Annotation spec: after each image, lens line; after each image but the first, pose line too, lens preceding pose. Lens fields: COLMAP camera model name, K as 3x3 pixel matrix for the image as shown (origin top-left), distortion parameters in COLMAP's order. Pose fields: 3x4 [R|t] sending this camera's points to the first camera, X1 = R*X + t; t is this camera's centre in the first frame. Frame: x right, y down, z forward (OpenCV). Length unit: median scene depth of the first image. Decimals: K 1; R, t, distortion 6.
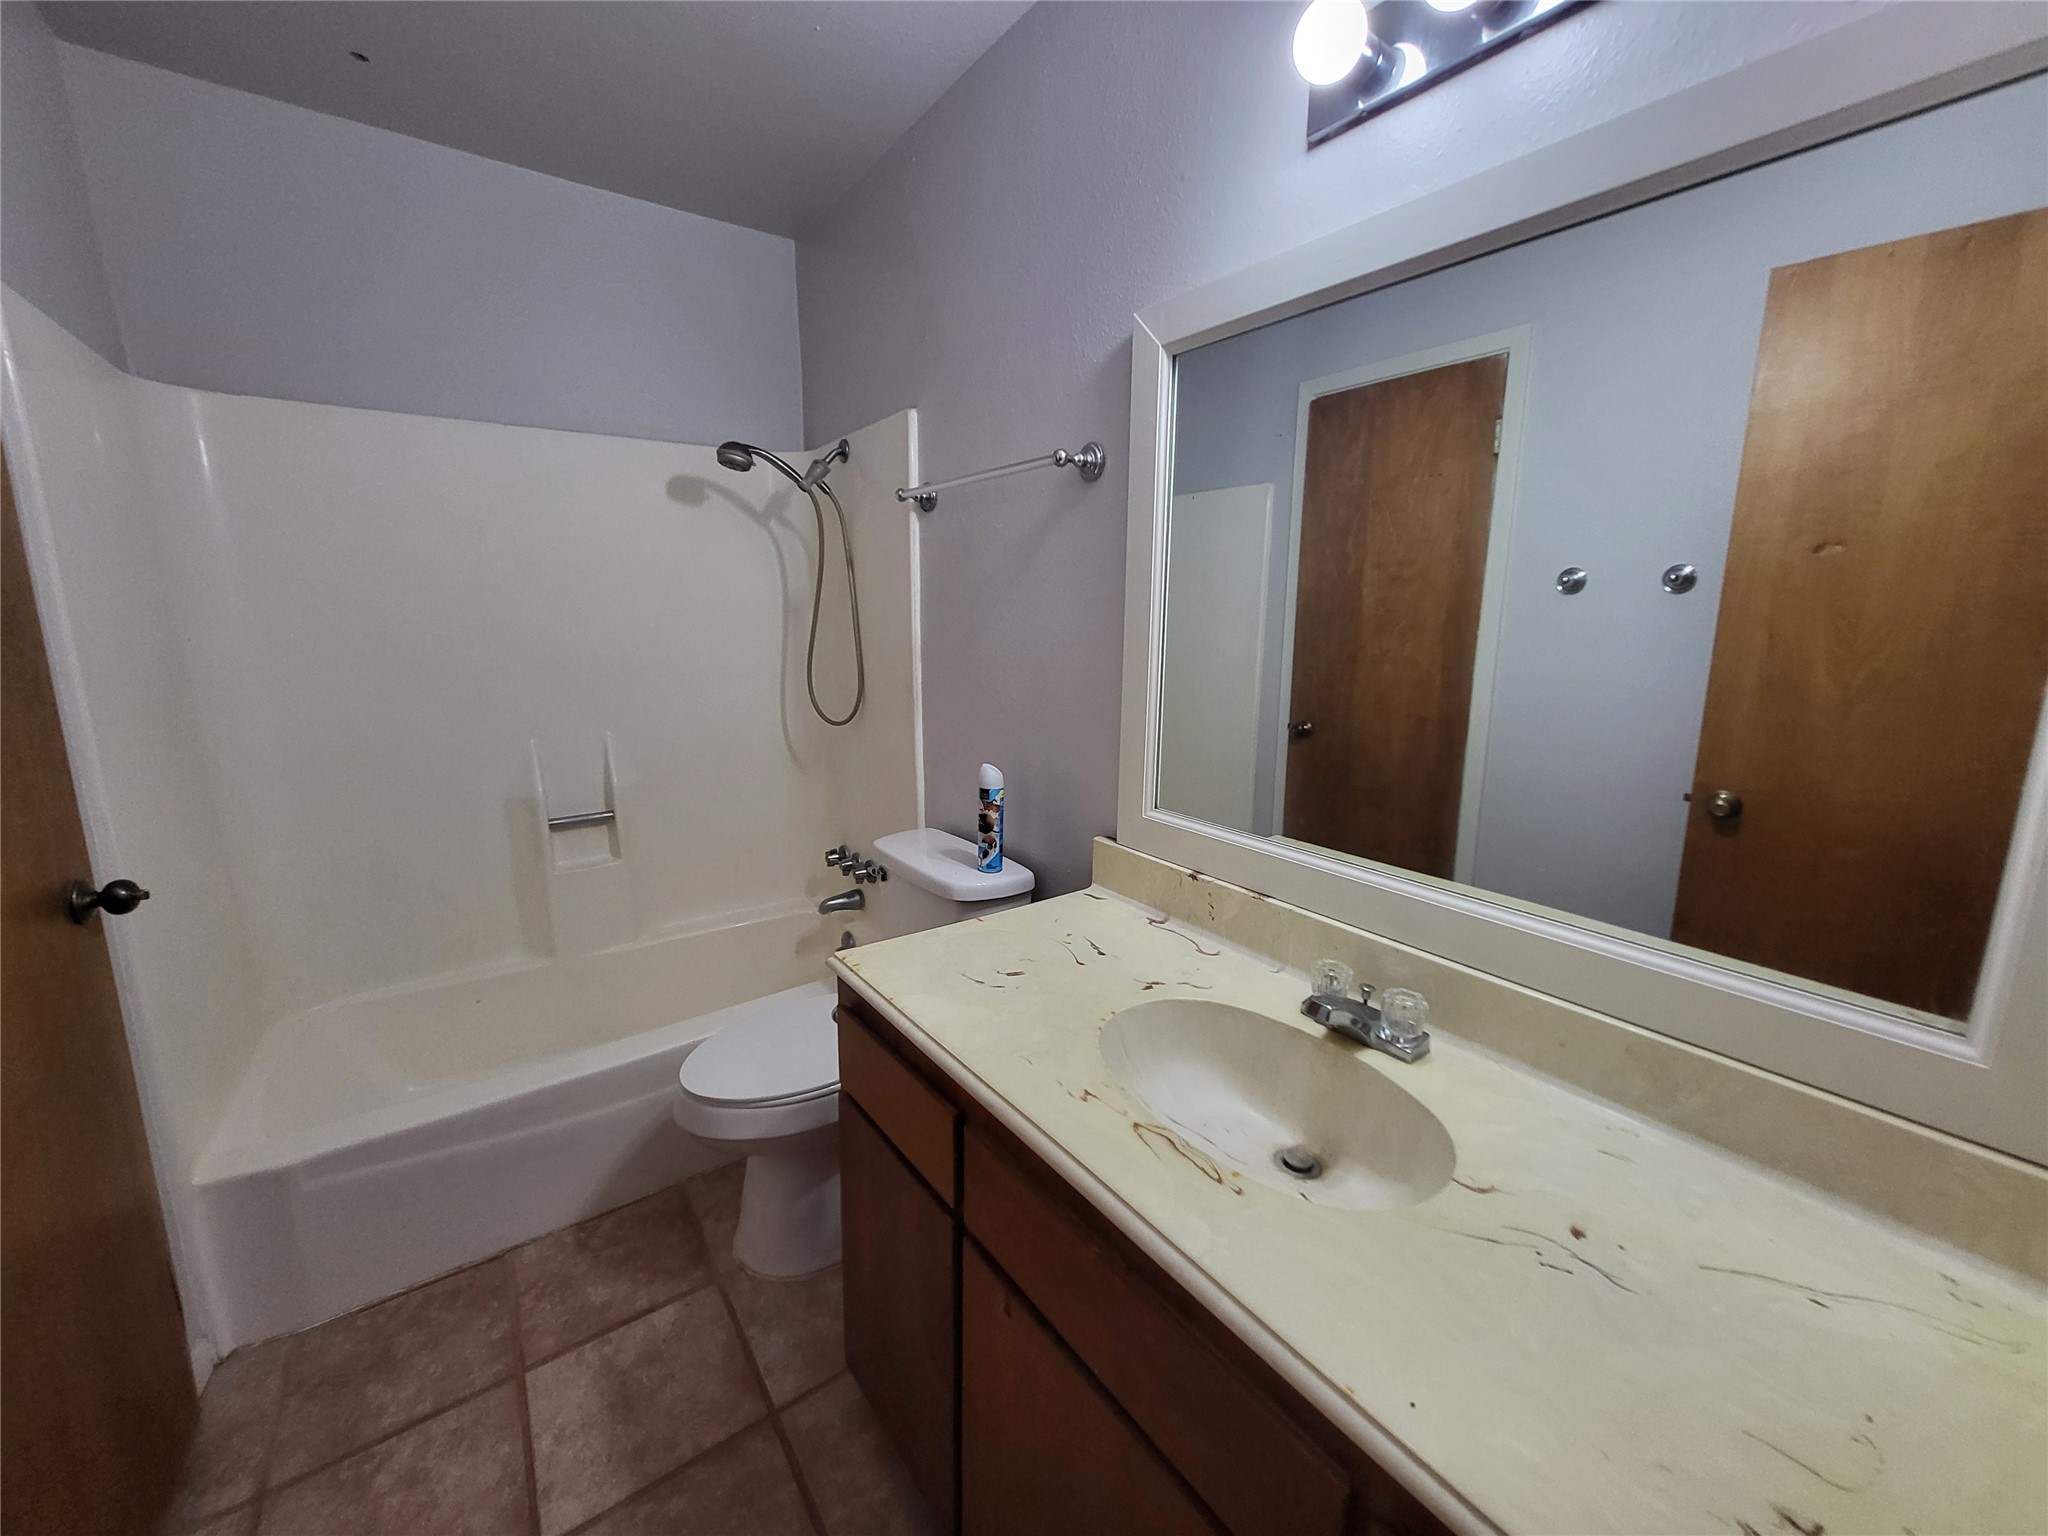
lens RADIAL K [[812.3, 0, 1031.2], [0, 812.3, 755.2], [0, 0, 1]] dist [0.004037, -0.001341]
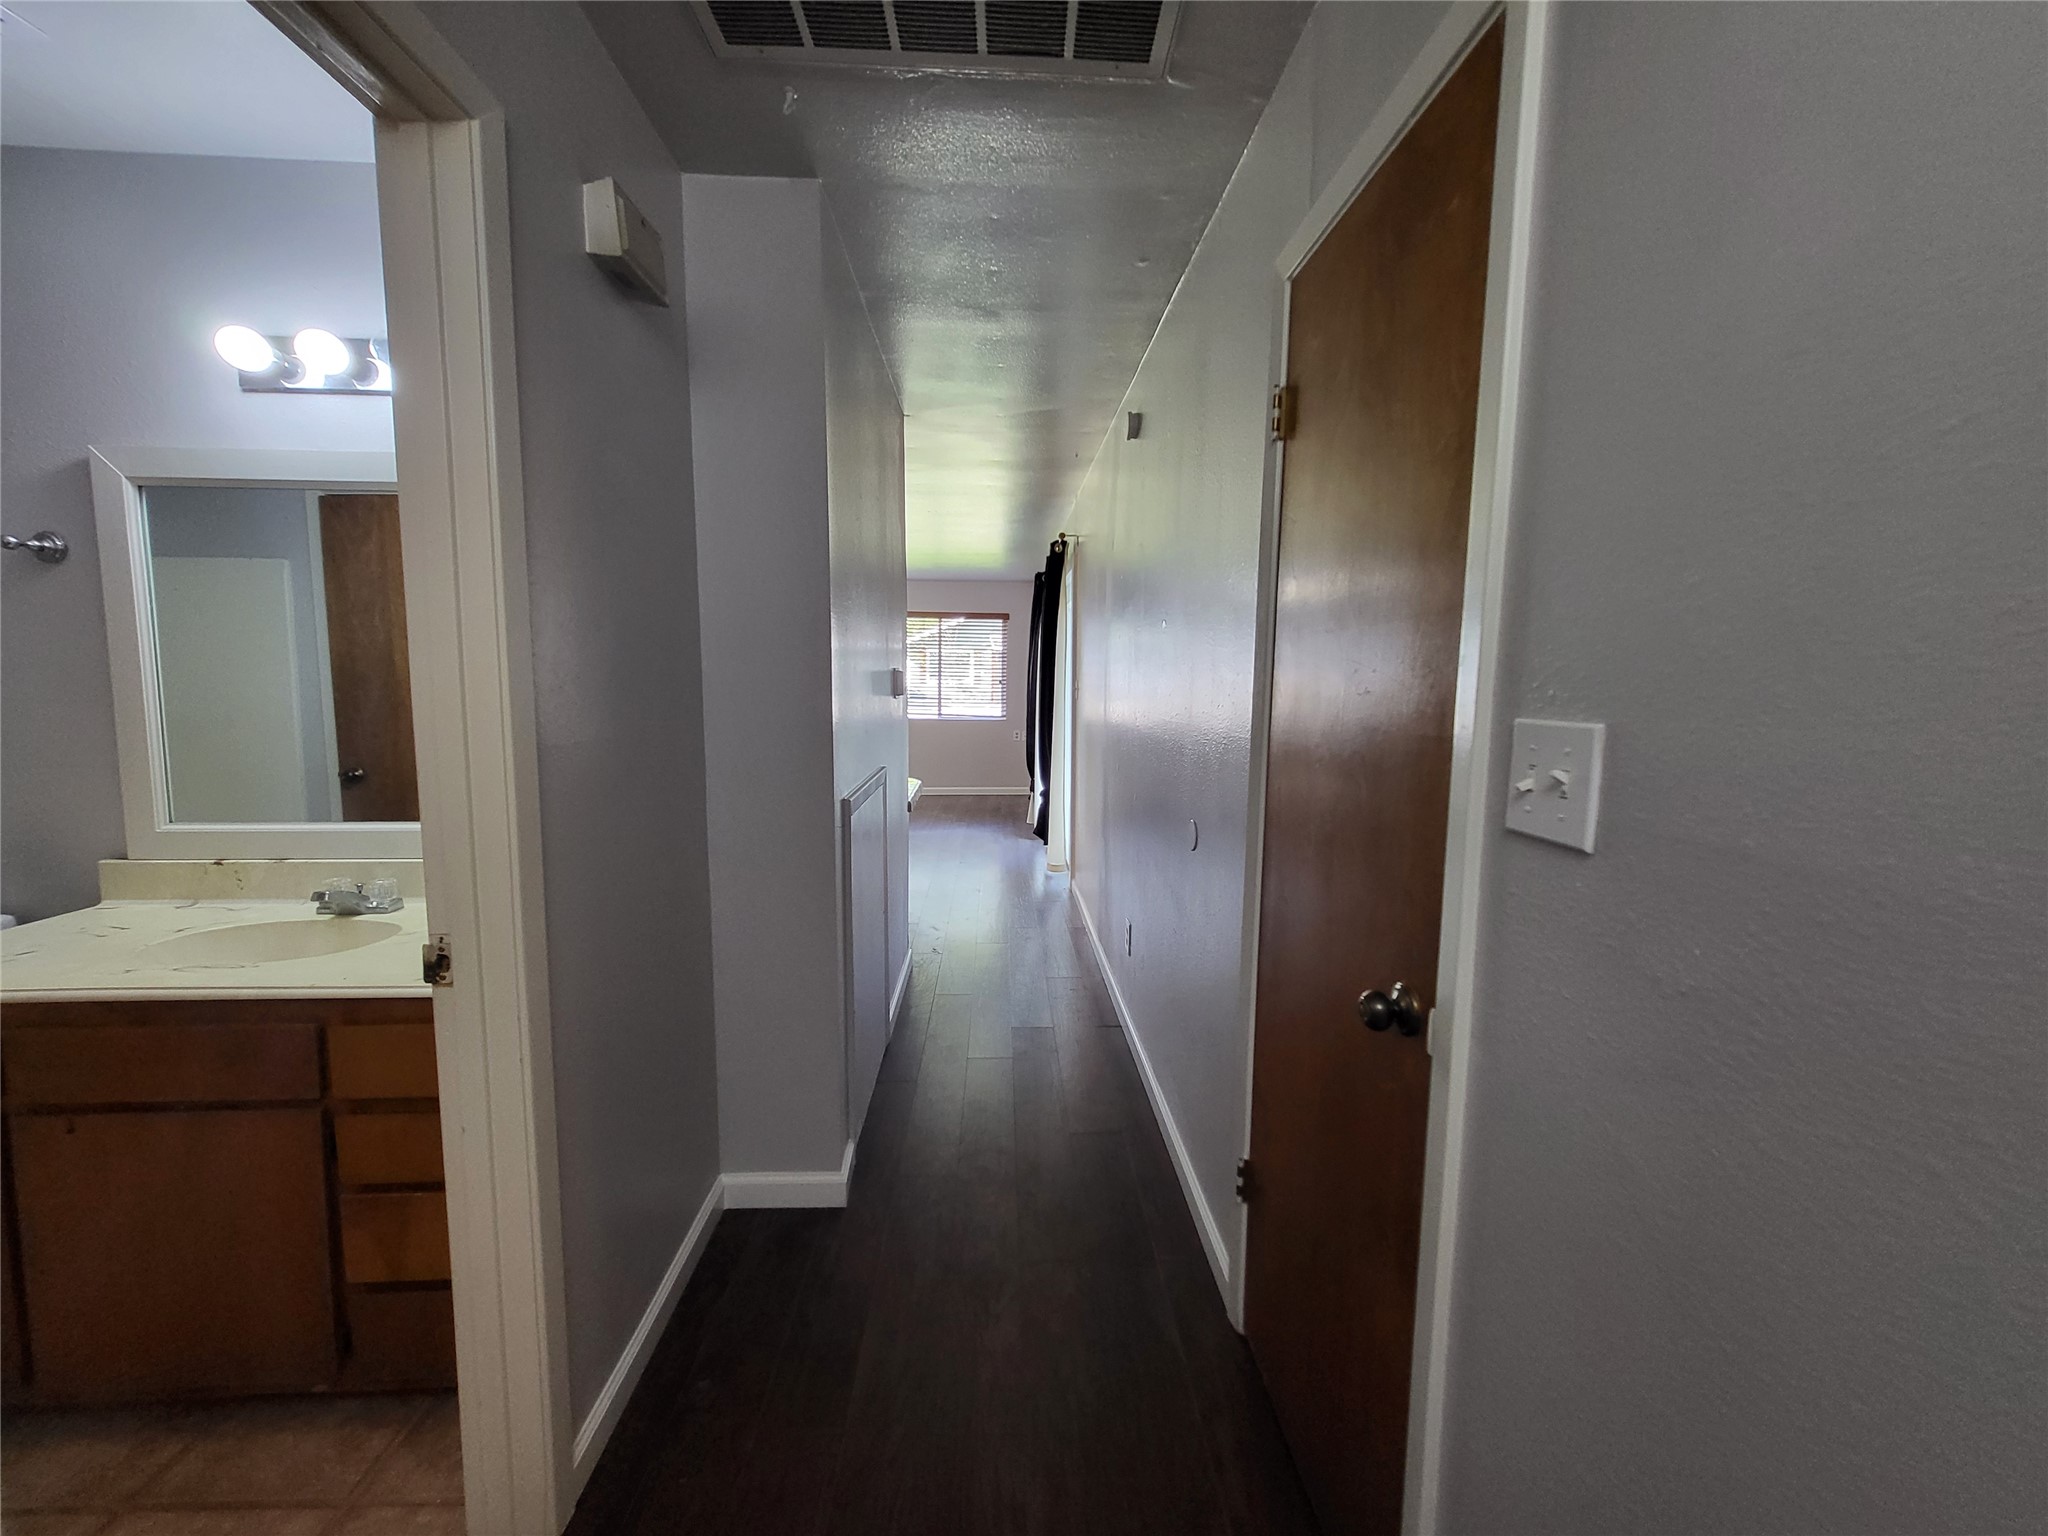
lens RADIAL K [[812.3, 0, 1062.2], [0, 812.3, 755.2], [0, 0, 1]] dist [0.004037, -0.001341]
pose [[0.548312, -0.082374, 0.832207, -0.139579], [0.149179, 0.988810, -0.000414, 0.174901], [-0.822861, 0.124375, 0.554465, -0.905344]]
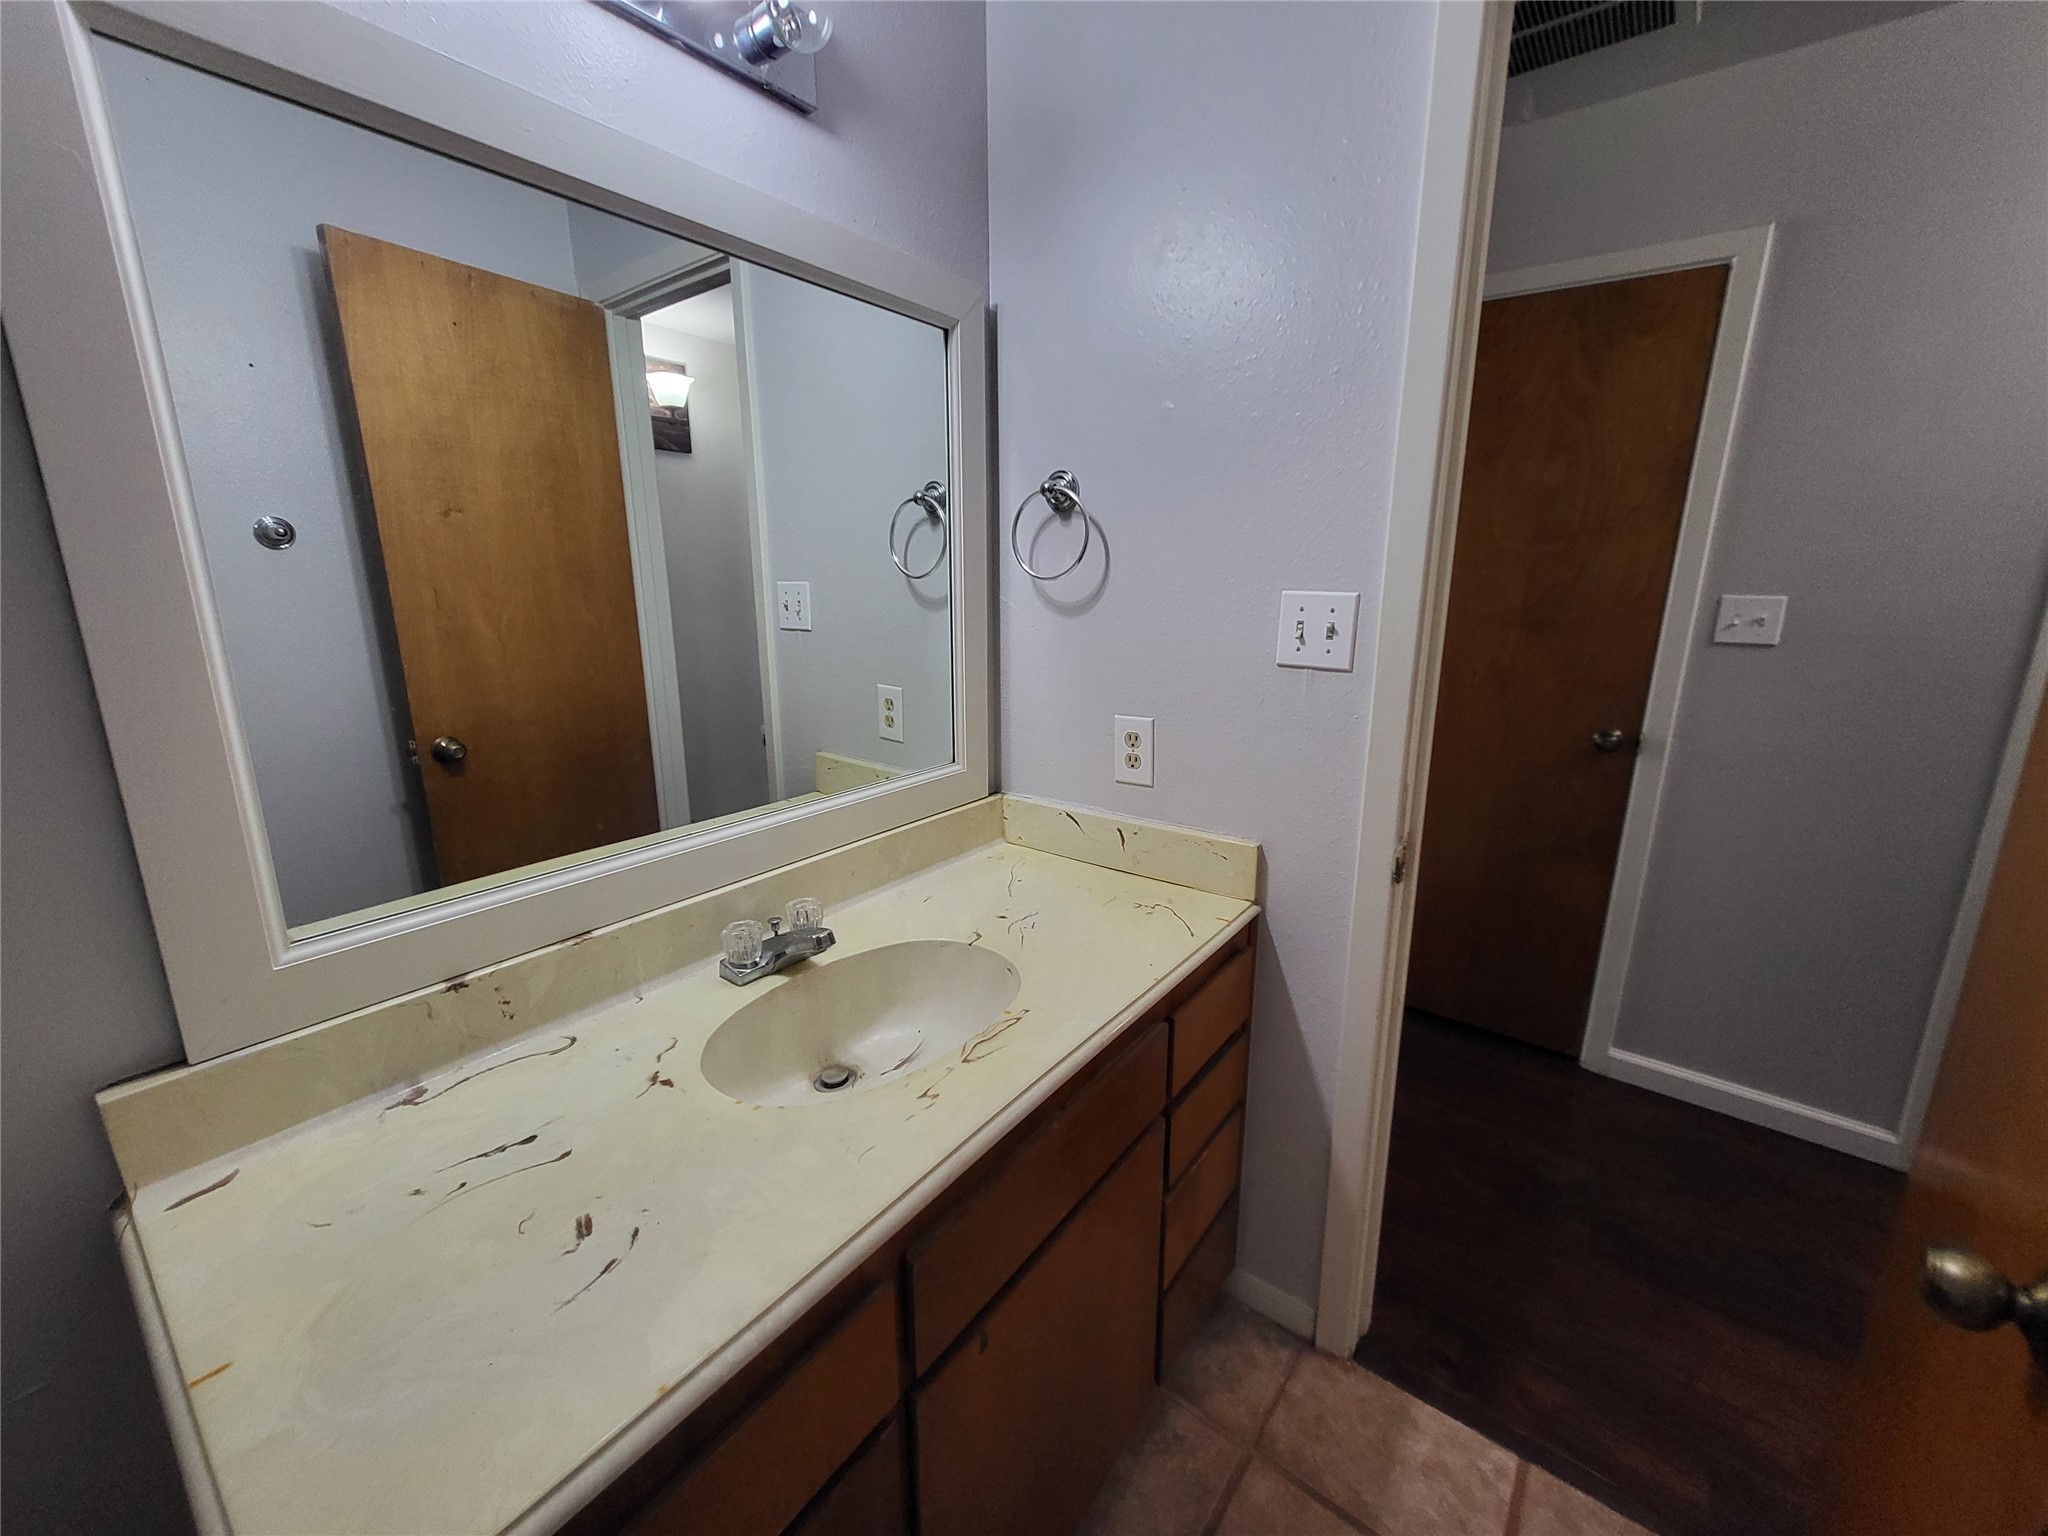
lens RADIAL K [[812.3, 0, 1029.2], [0, 812.3, 761.6], [0, 0, 1]] dist [0.004037, -0.001341]
pose [[-0.297309, -0.224357, 0.928047, -0.482099], [0.166102, 0.945024, 0.281674, -0.123056], [-0.940222, 0.237895, -0.243698, 0.659289]]
